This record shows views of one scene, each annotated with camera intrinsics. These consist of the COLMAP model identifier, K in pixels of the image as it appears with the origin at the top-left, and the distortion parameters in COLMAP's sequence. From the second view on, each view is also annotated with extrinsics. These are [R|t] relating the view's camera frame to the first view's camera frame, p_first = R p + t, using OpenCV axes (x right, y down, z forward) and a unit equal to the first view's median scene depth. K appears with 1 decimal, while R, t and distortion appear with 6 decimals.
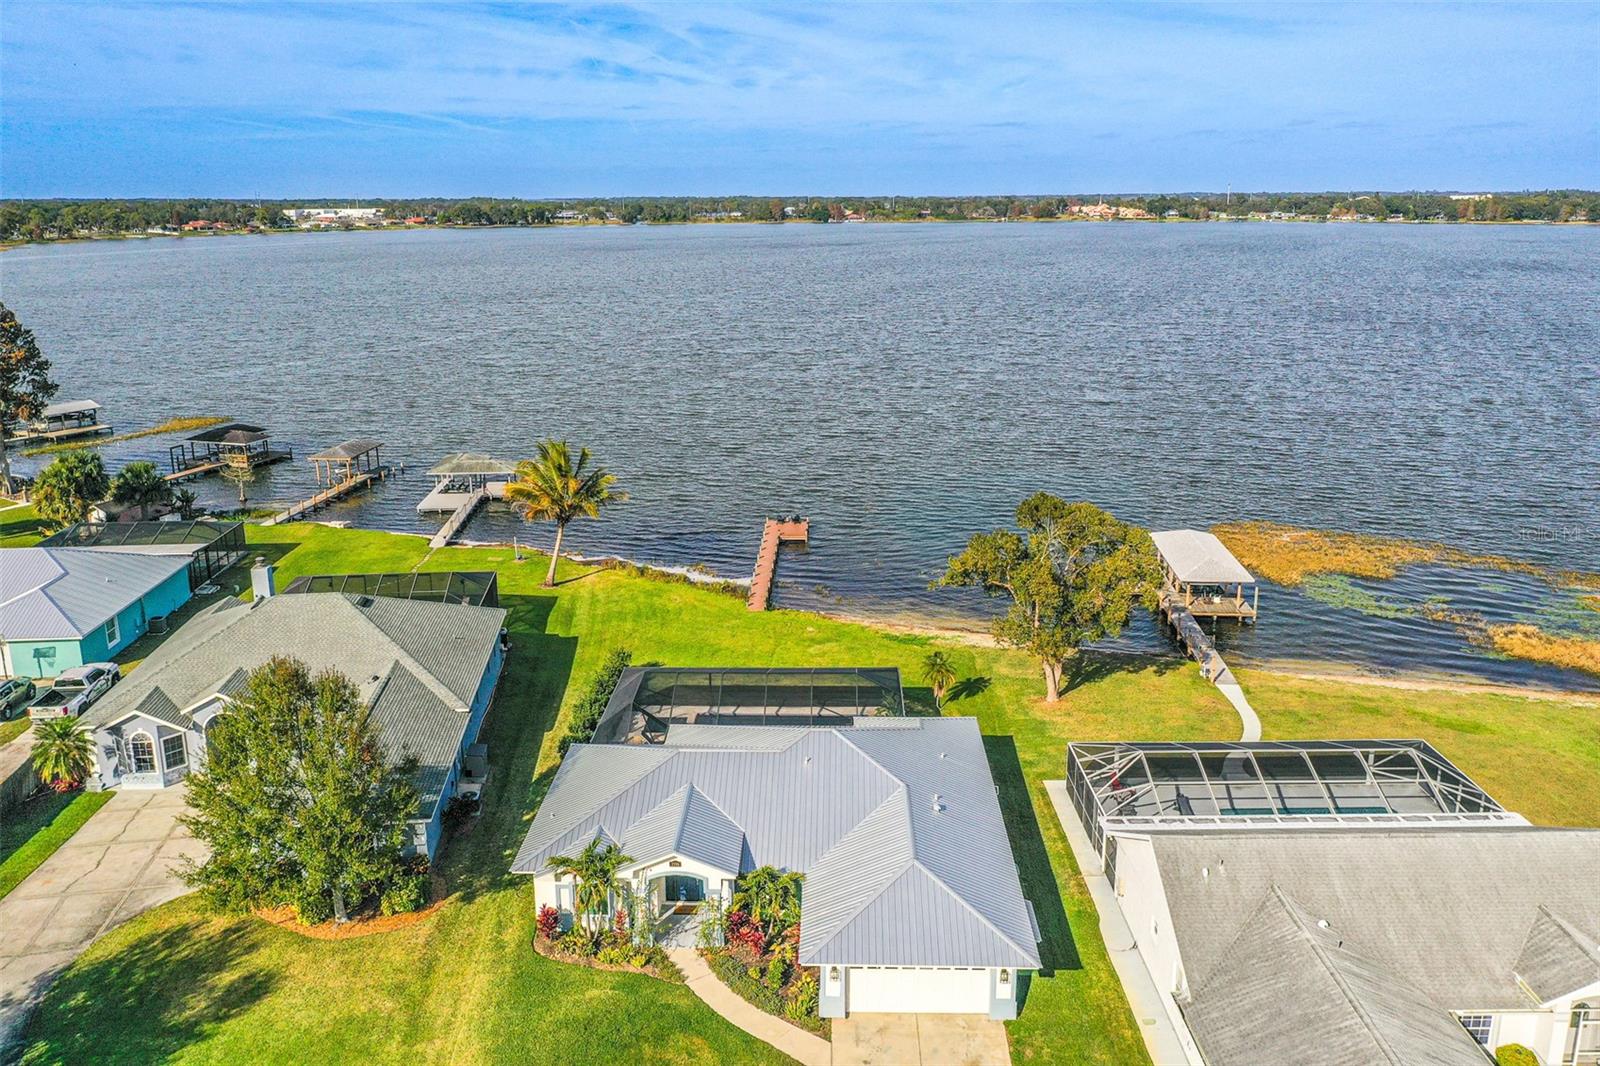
lens RADIAL K [[1255.3, 0, 798.7], [0, 1255.3, 533.7], [0, 0, 1]] dist [0.004661, 0.000199]
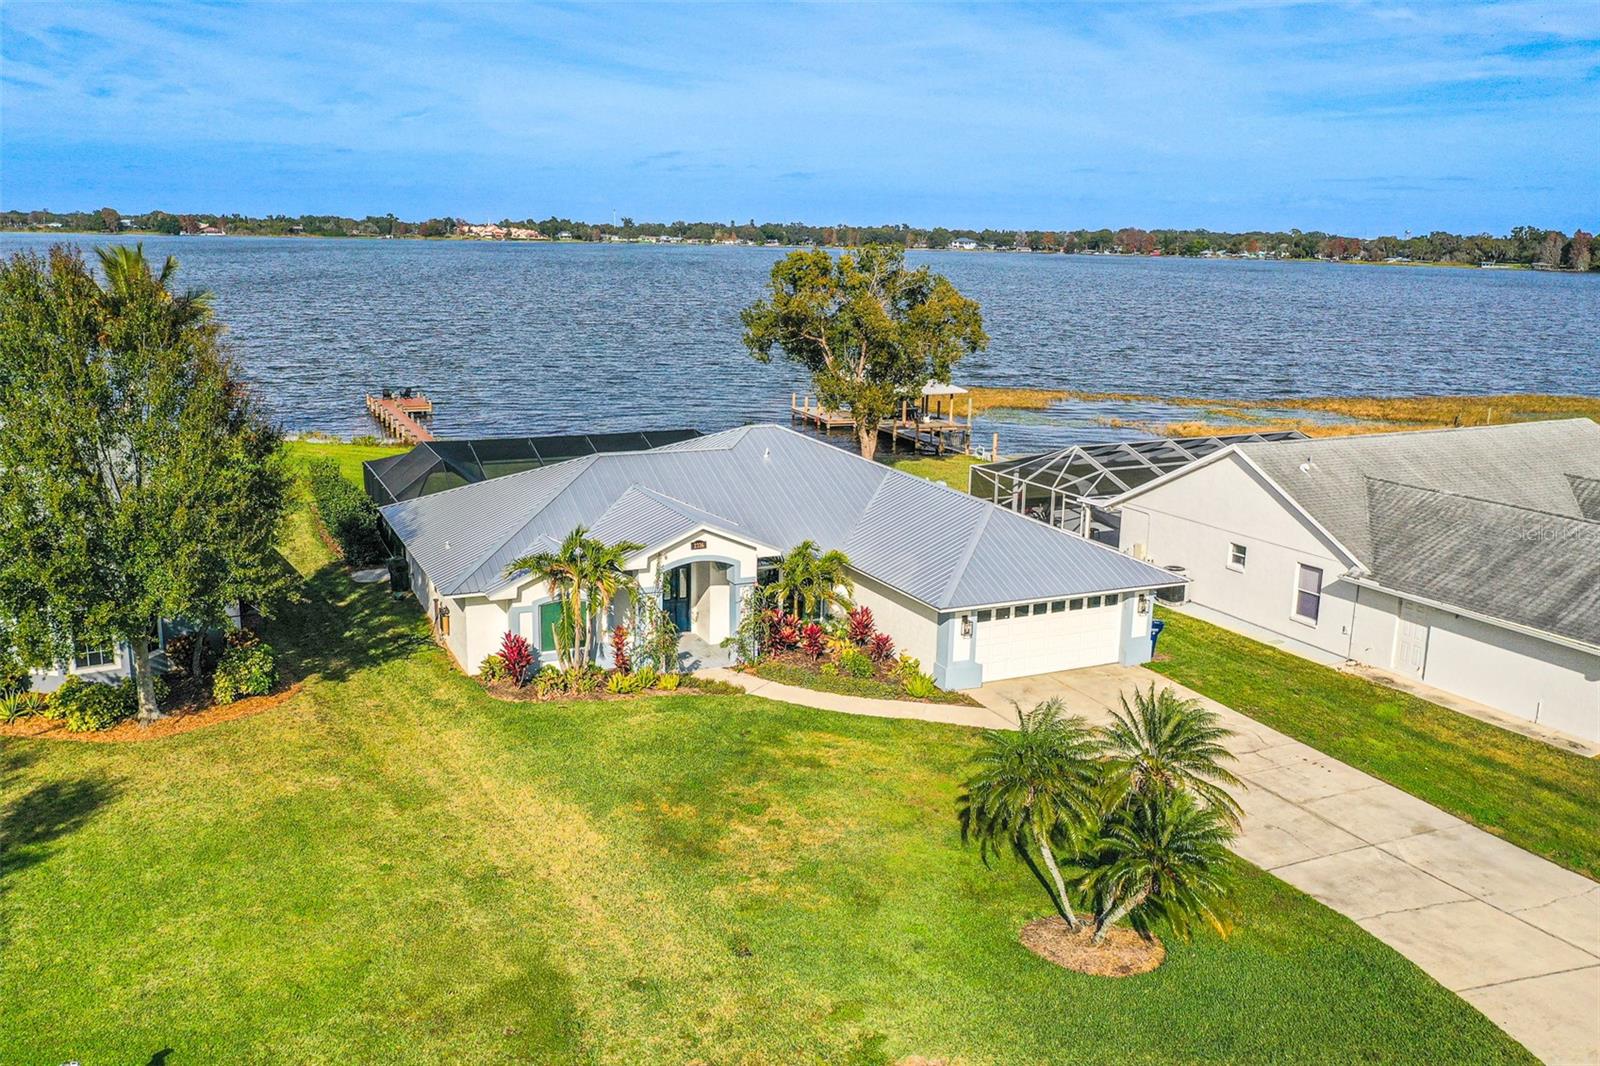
lens RADIAL K [[1309.7, 0, 802.4], [0, 1309.7, 531.6], [0, 0, 1]] dist [0.005868, -0.001048]
pose [[0.892265, -0.076847, 0.444924, -0.259524], [0.092742, 0.995591, -0.014032, 0.186054], [-0.441884, 0.053783, 0.895458, 0.206835]]
